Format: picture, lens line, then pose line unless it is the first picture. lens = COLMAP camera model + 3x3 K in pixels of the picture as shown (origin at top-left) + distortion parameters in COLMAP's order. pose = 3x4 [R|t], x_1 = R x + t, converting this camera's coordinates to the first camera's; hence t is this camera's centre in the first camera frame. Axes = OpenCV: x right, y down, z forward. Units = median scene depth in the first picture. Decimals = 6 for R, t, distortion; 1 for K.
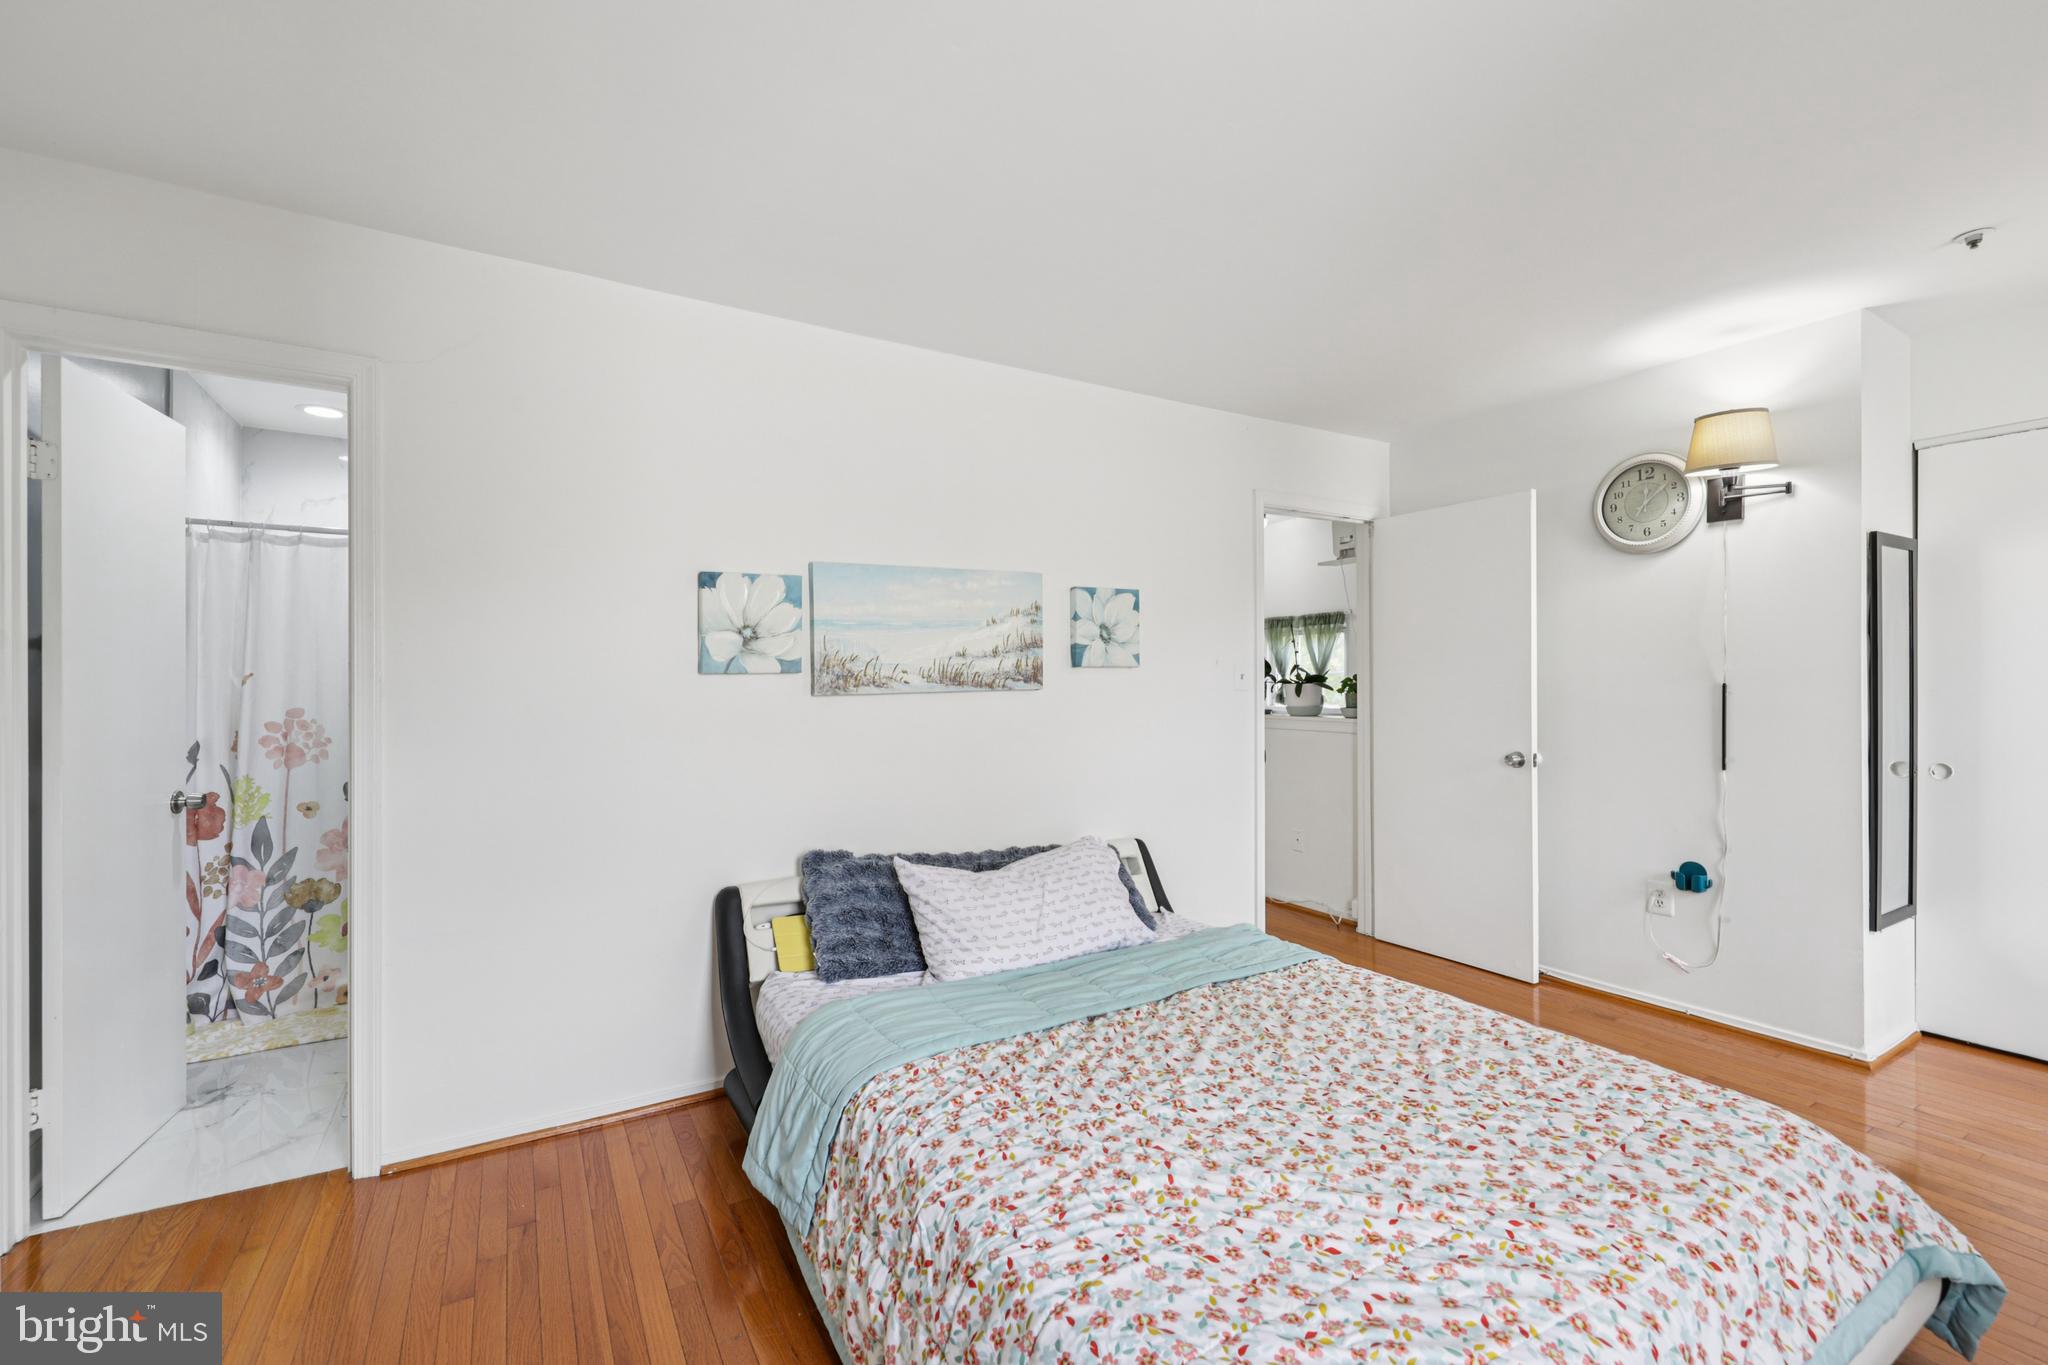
lens RADIAL K [[880.4, 0, 1020.4], [0, 880.4, 682.1], [0, 0, 1]] dist [0.001260, -0.000043]
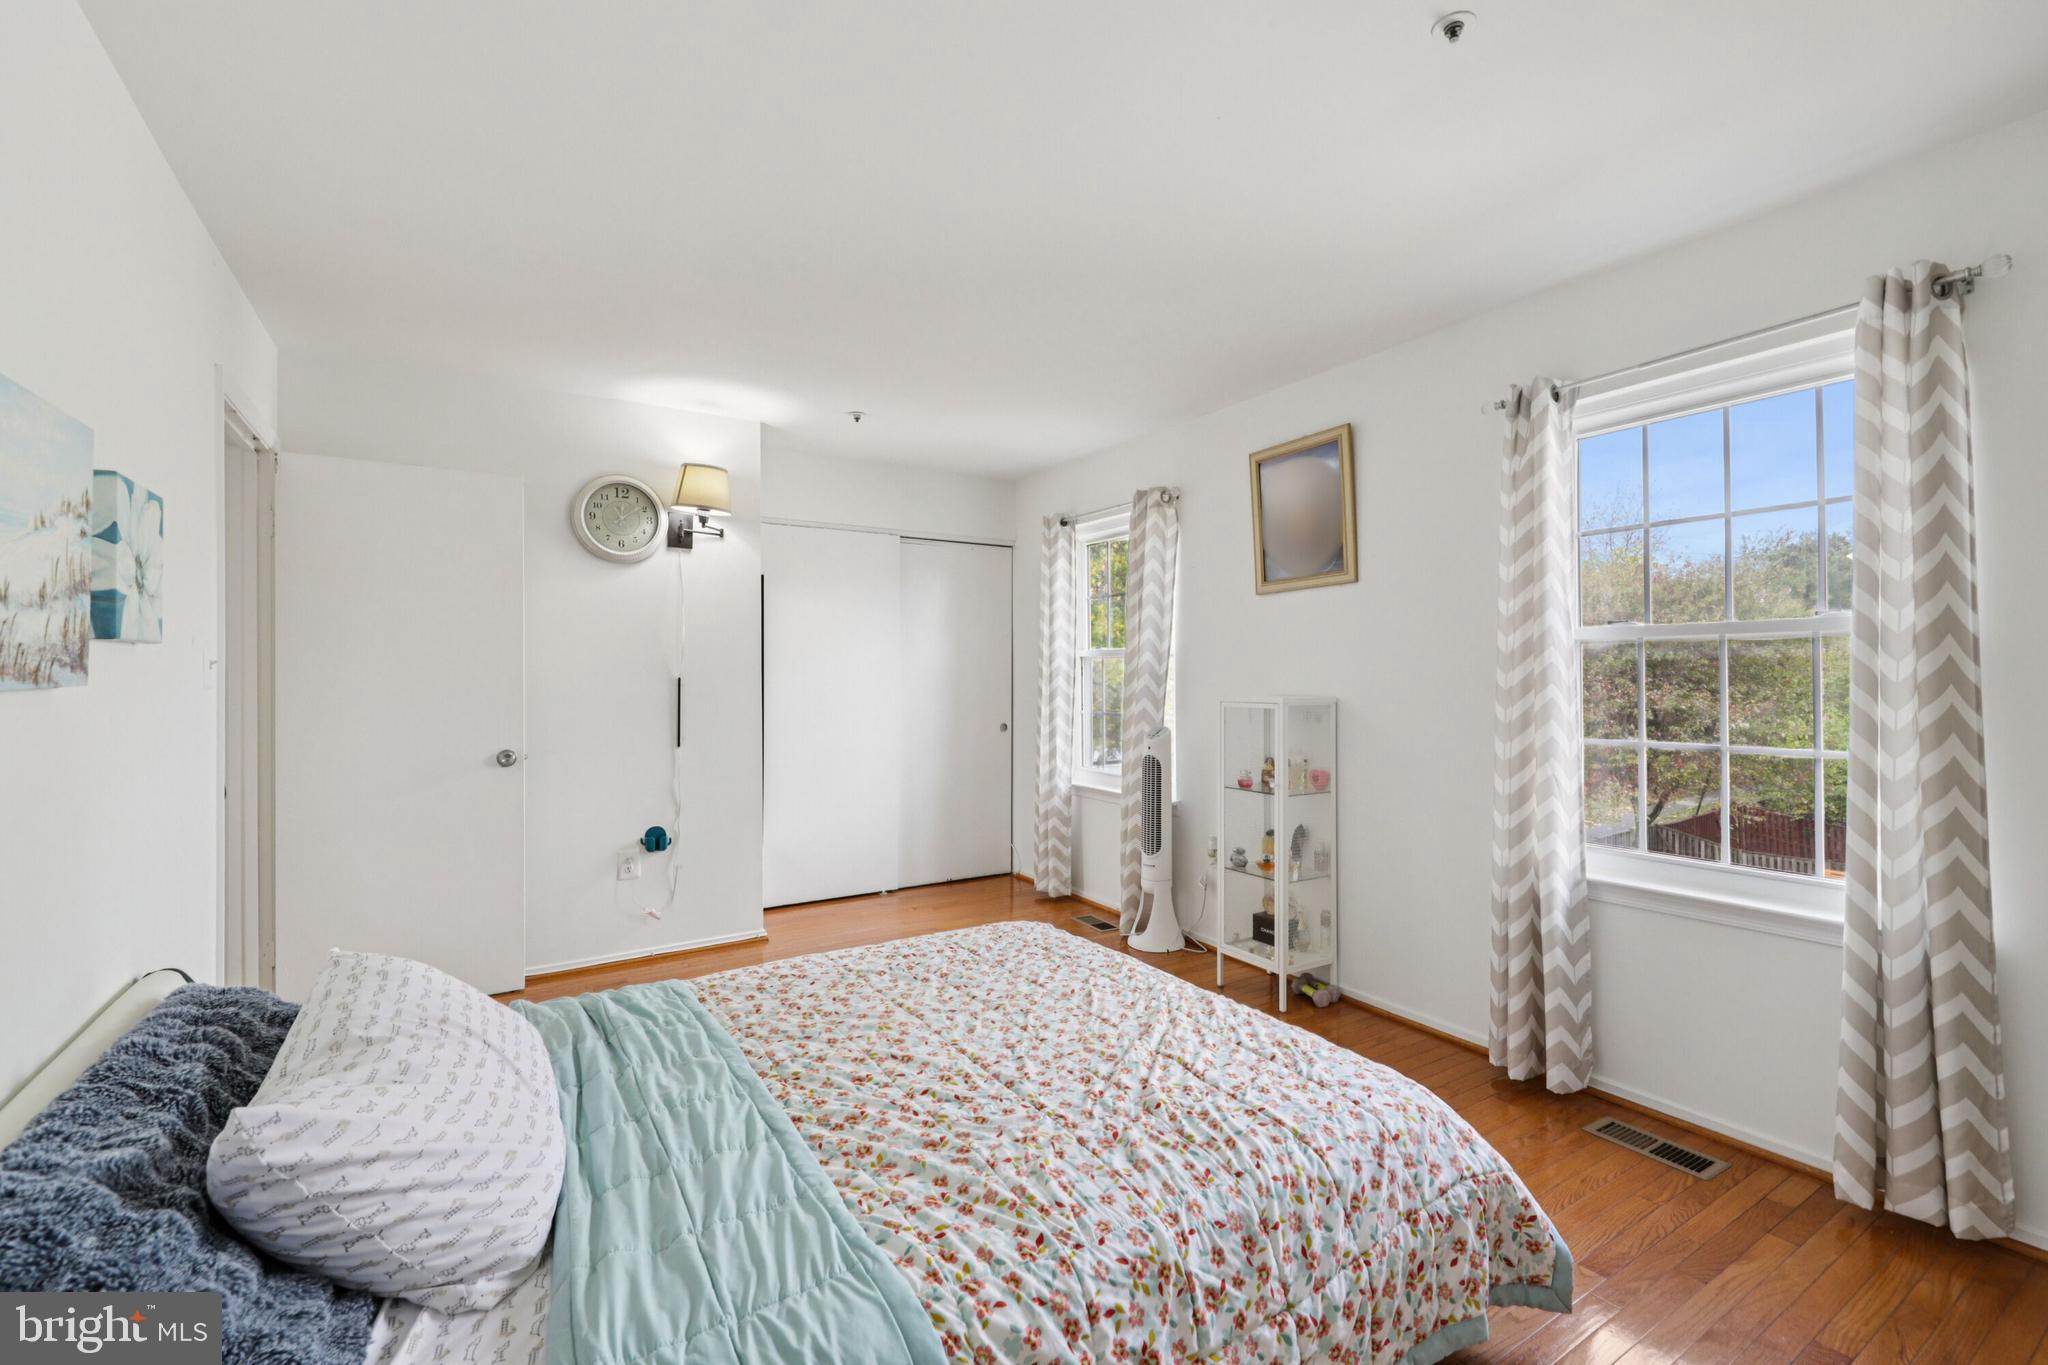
lens RADIAL K [[873.7, 0, 1031.7], [0, 873.7, 674.9], [0, 0, 1]] dist [-0.003456, 0.000047]
pose [[-0.049327, 0.007192, 0.998757, -0.659943], [-0.001142, 0.999973, -0.007257, 0.008069], [-0.998782, -0.001498, -0.049318, 0.799602]]
